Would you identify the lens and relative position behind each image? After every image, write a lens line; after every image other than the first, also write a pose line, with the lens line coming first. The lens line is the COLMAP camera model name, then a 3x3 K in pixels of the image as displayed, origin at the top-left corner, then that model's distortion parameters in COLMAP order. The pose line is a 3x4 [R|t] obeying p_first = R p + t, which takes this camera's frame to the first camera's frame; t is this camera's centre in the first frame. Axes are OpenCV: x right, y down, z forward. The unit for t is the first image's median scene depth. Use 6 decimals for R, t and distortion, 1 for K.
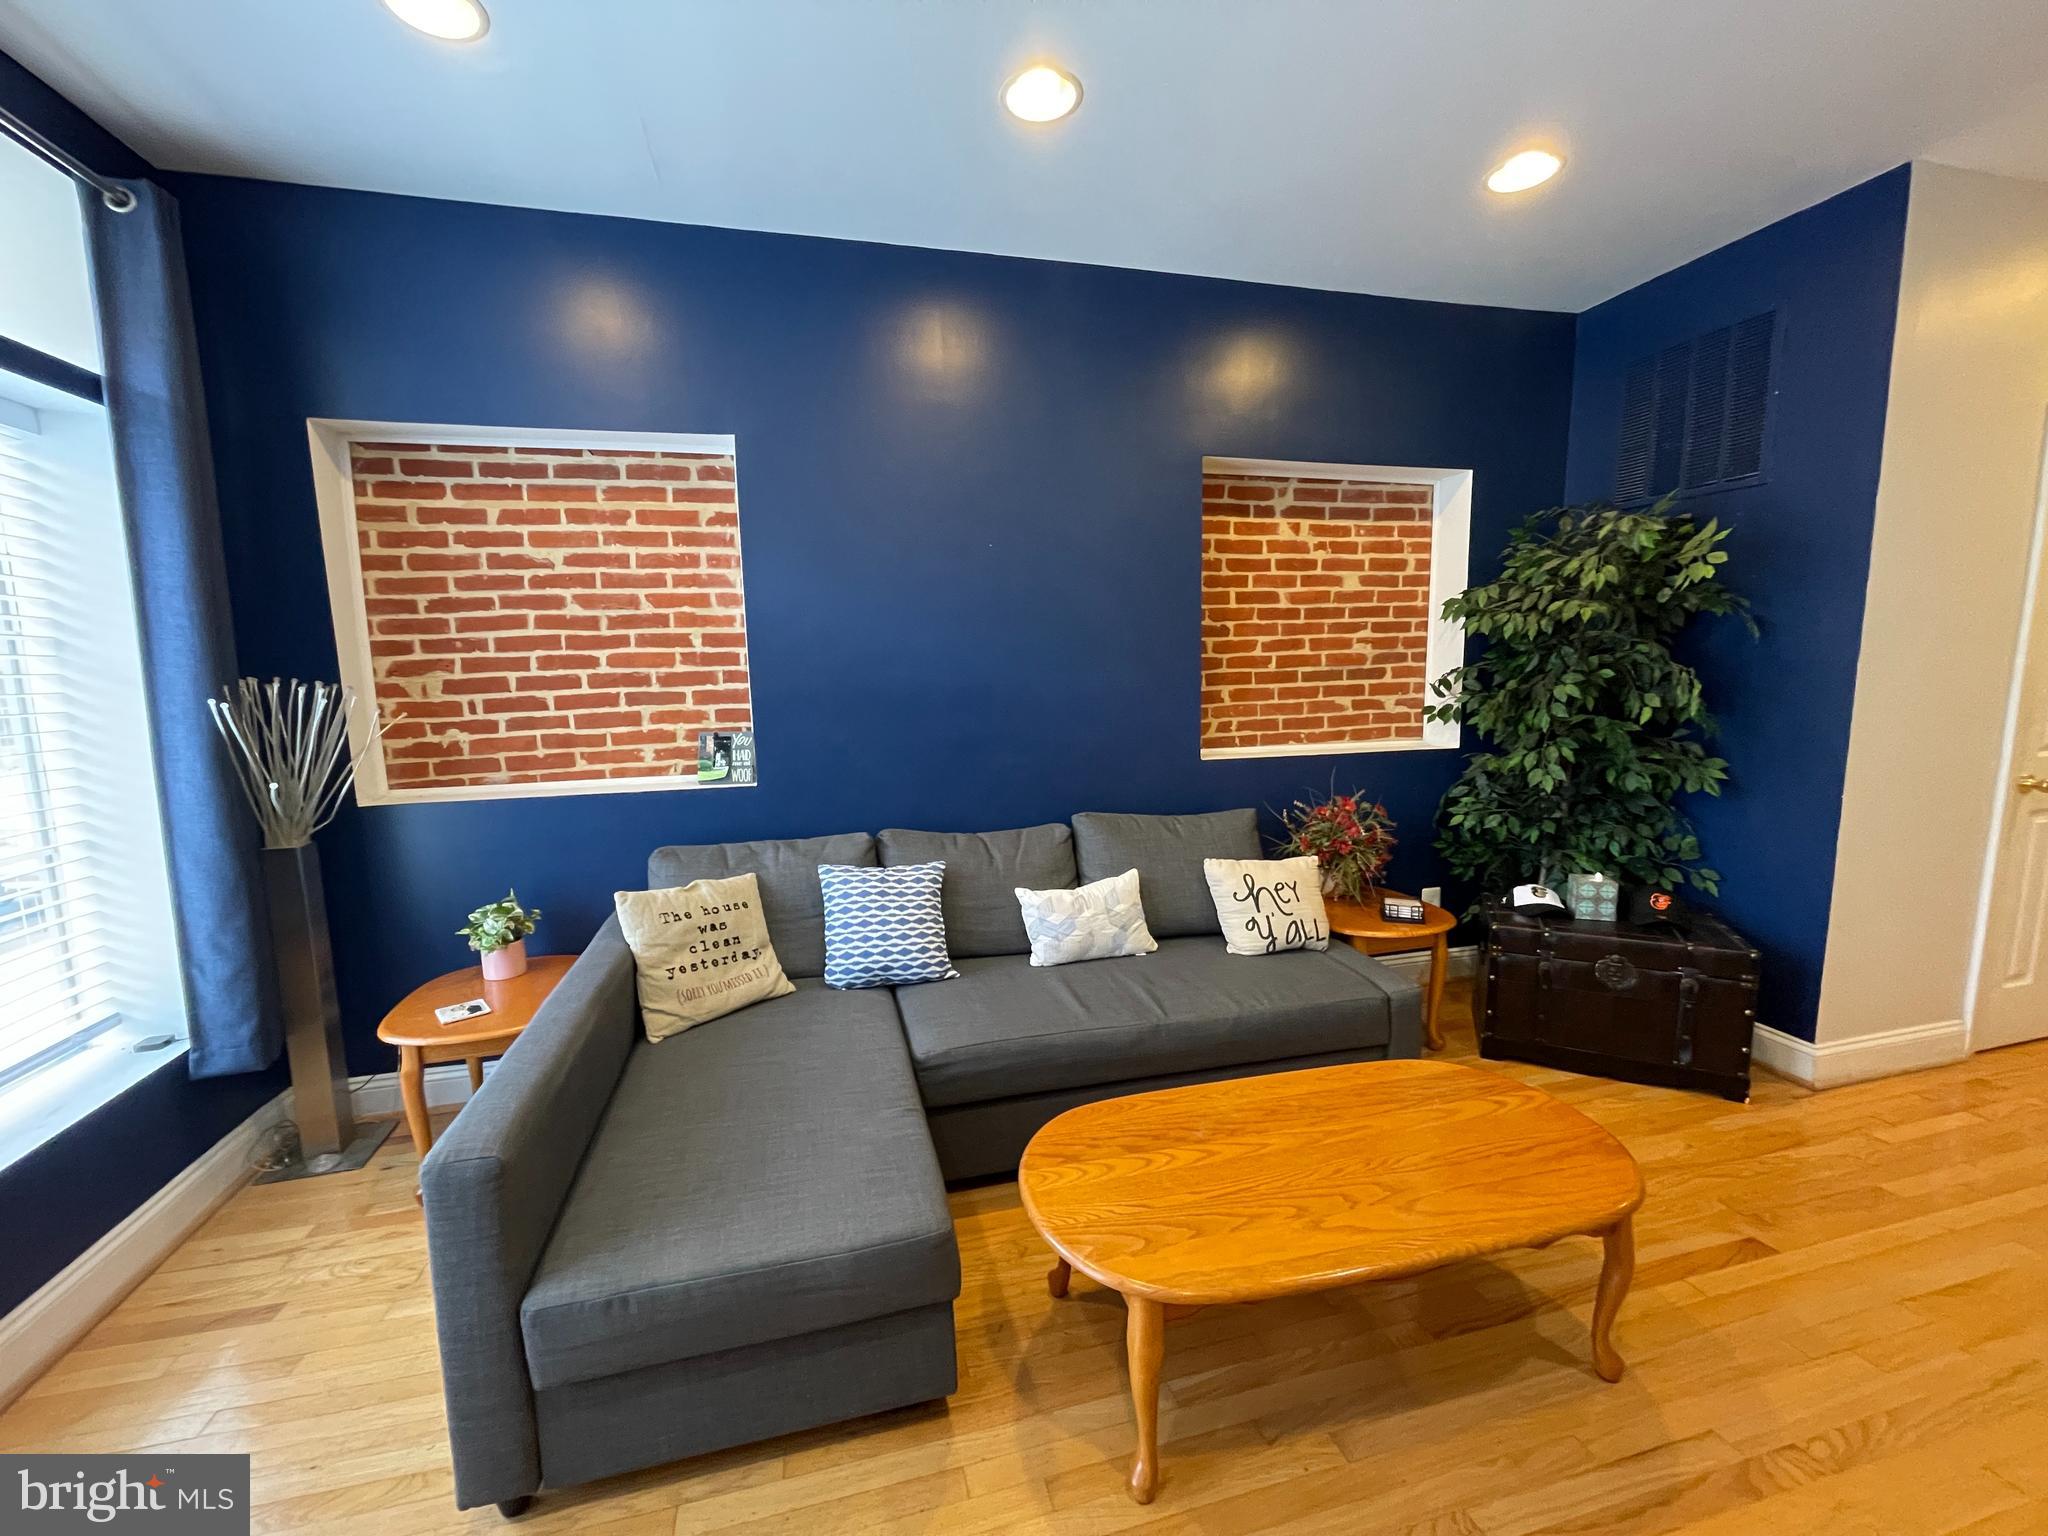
lens RADIAL K [[839.7, 0, 1024.0], [0, 839.7, 768.0], [0, 0, 1]] dist [-0.000844, -0.000076]
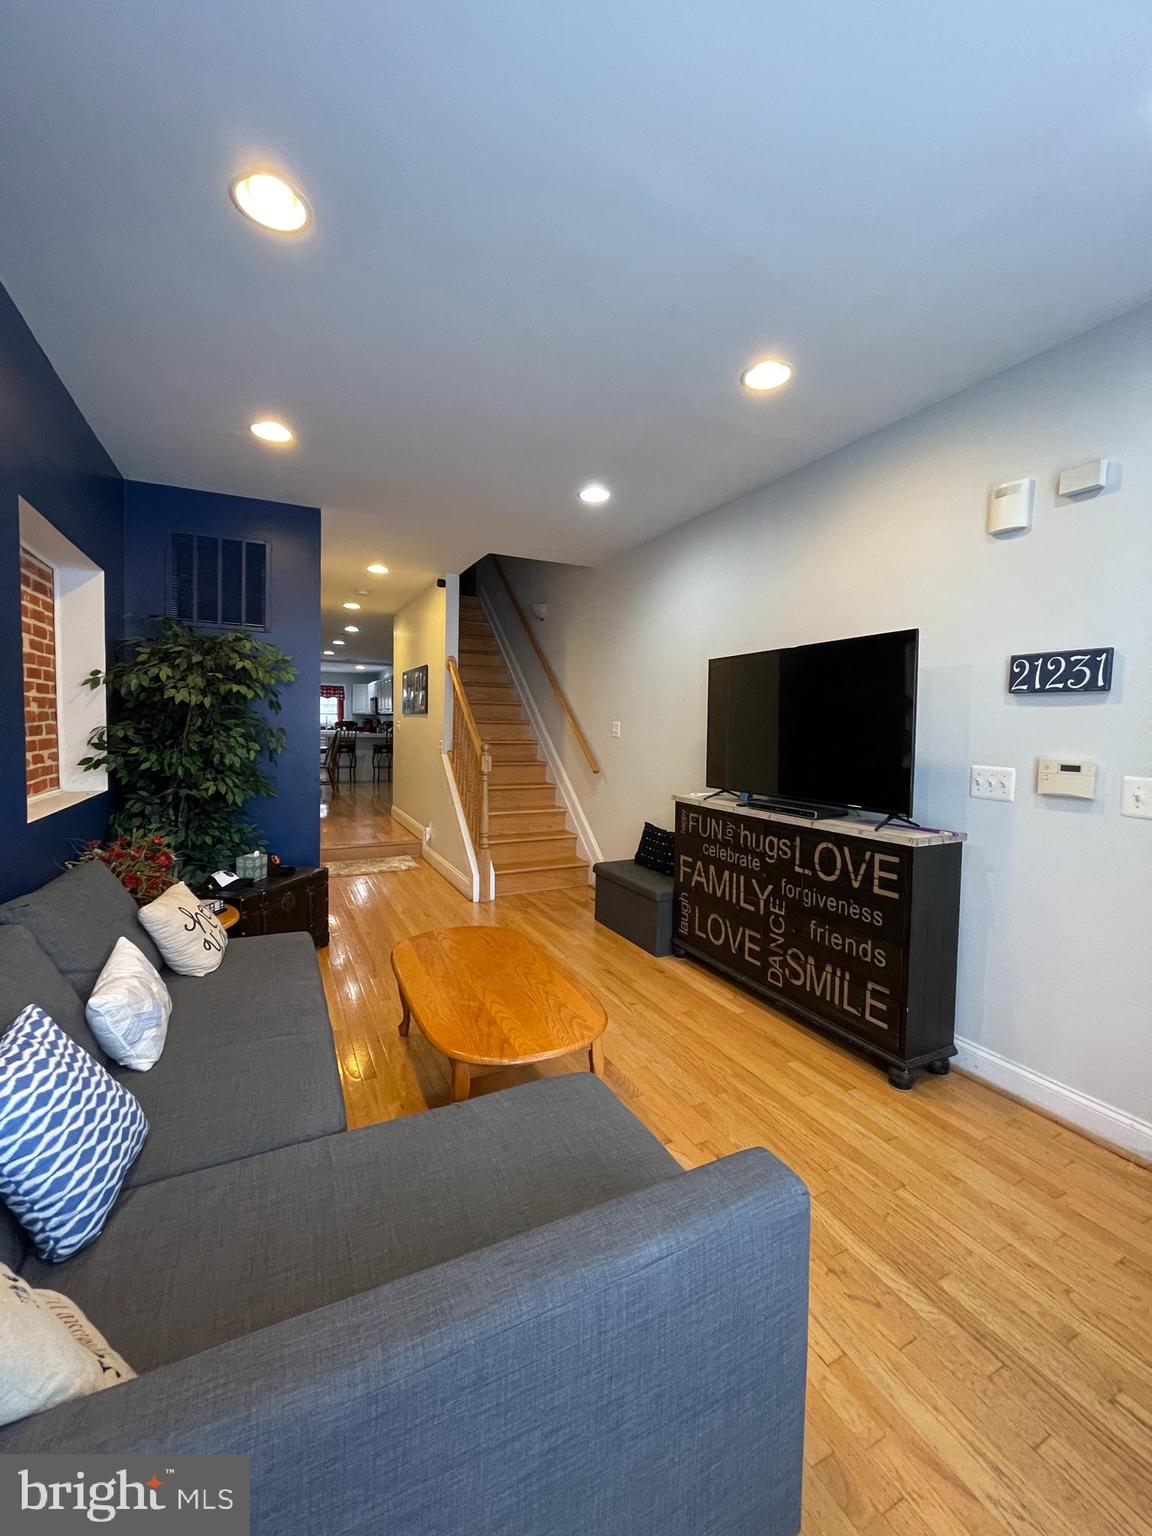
lens RADIAL K [[629.8, 0, 574.9], [0, 629.8, 756.6], [0, 0, 1]] dist [-0.000844, -0.000076]
pose [[-0.192299, -0.048356, 0.980144, -0.549201], [0.110294, 0.991392, 0.070550, -0.066052], [-0.975119, 0.121671, -0.185311, 0.511013]]
